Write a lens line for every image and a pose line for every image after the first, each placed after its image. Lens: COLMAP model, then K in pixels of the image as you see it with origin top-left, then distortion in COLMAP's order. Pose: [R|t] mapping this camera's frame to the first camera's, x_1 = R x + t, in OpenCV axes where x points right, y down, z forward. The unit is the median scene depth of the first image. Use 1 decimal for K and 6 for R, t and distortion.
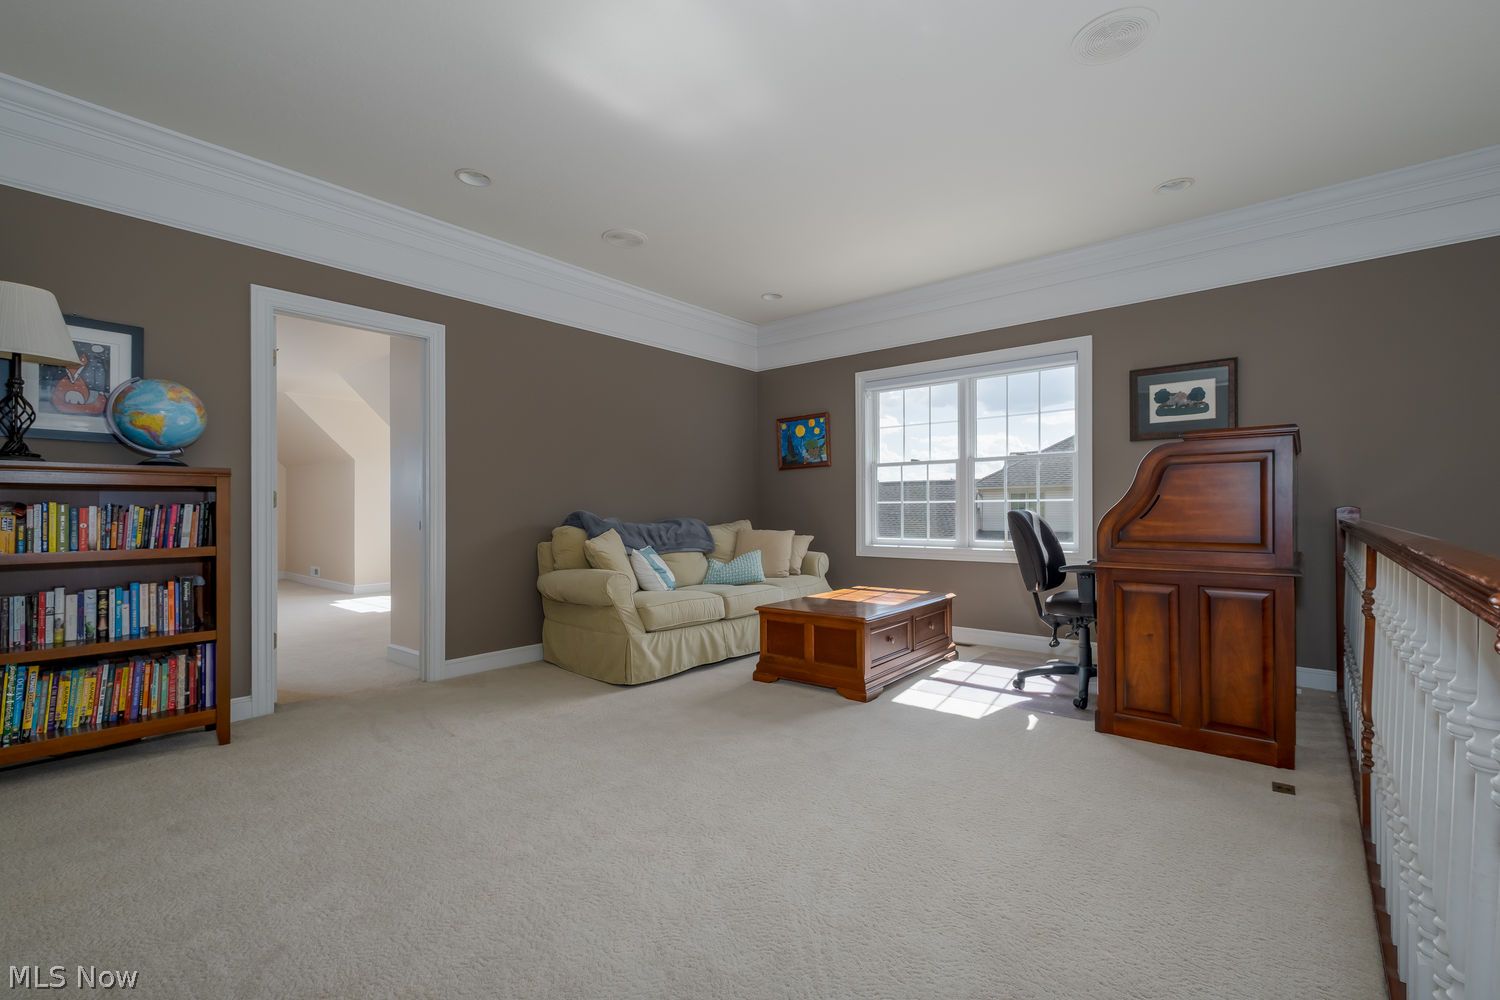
lens RADIAL K [[656.2, 0, 747.1], [0, 656.2, 505.5], [0, 0, 1]] dist [0.007812, -0.001601]
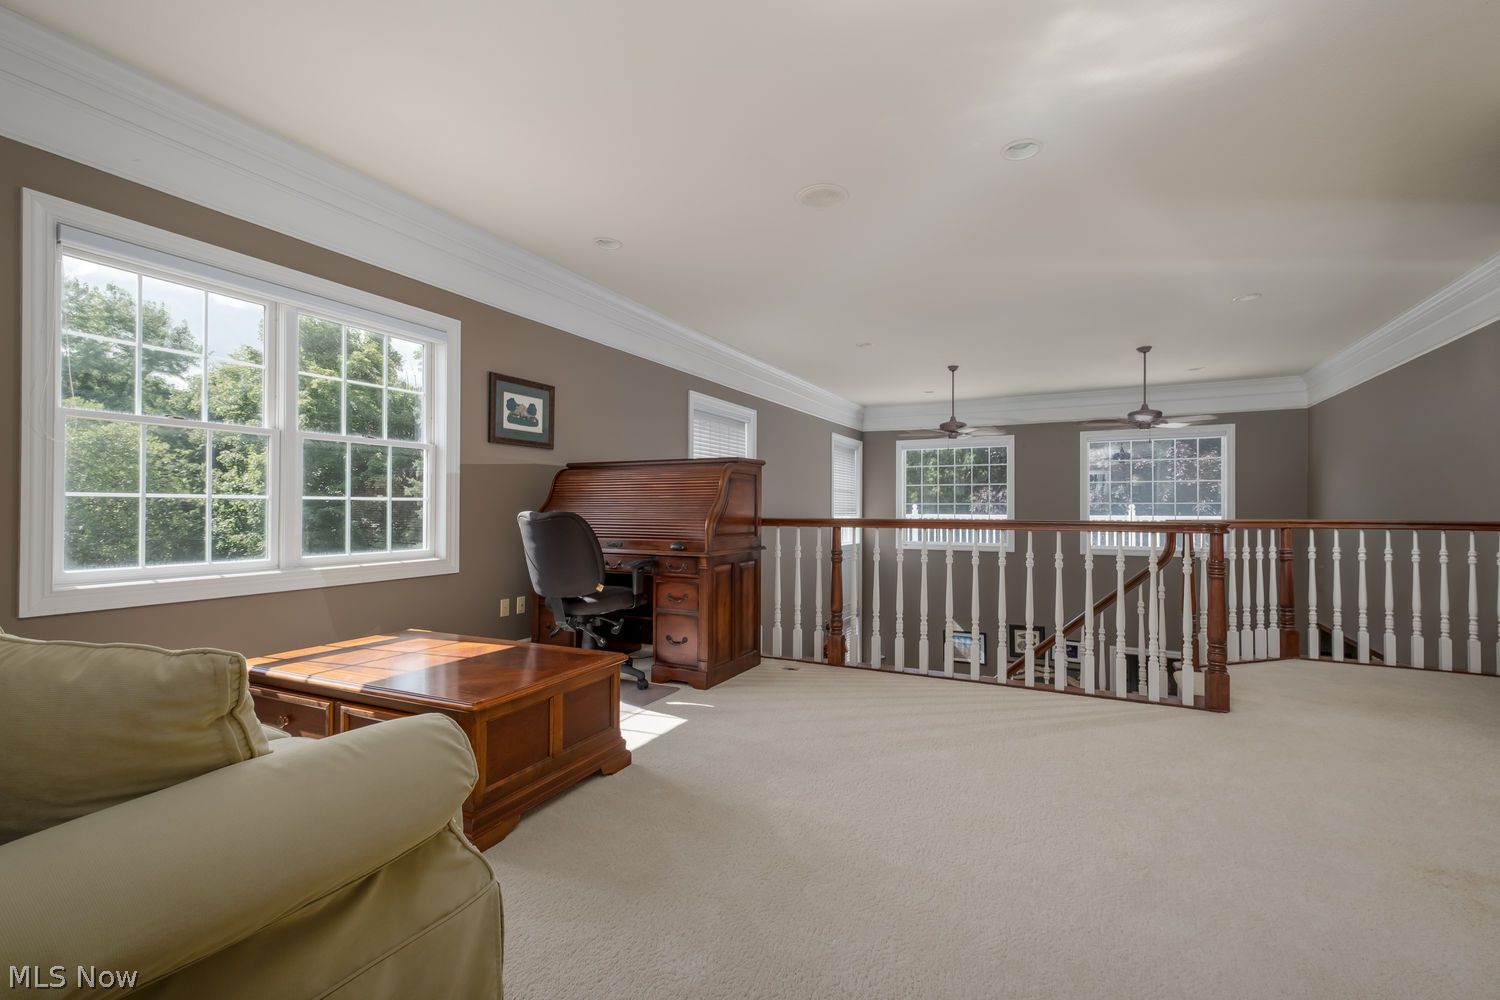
lens RADIAL K [[656.2, 0, 747.3], [0, 656.2, 505.2], [0, 0, 1]] dist [0.007812, -0.001601]
pose [[-0.220152, 0.013946, 0.975366, -0.487344], [-0.005145, 0.999867, -0.015458, 0.011233], [-0.975452, -0.008421, -0.220051, 0.859842]]
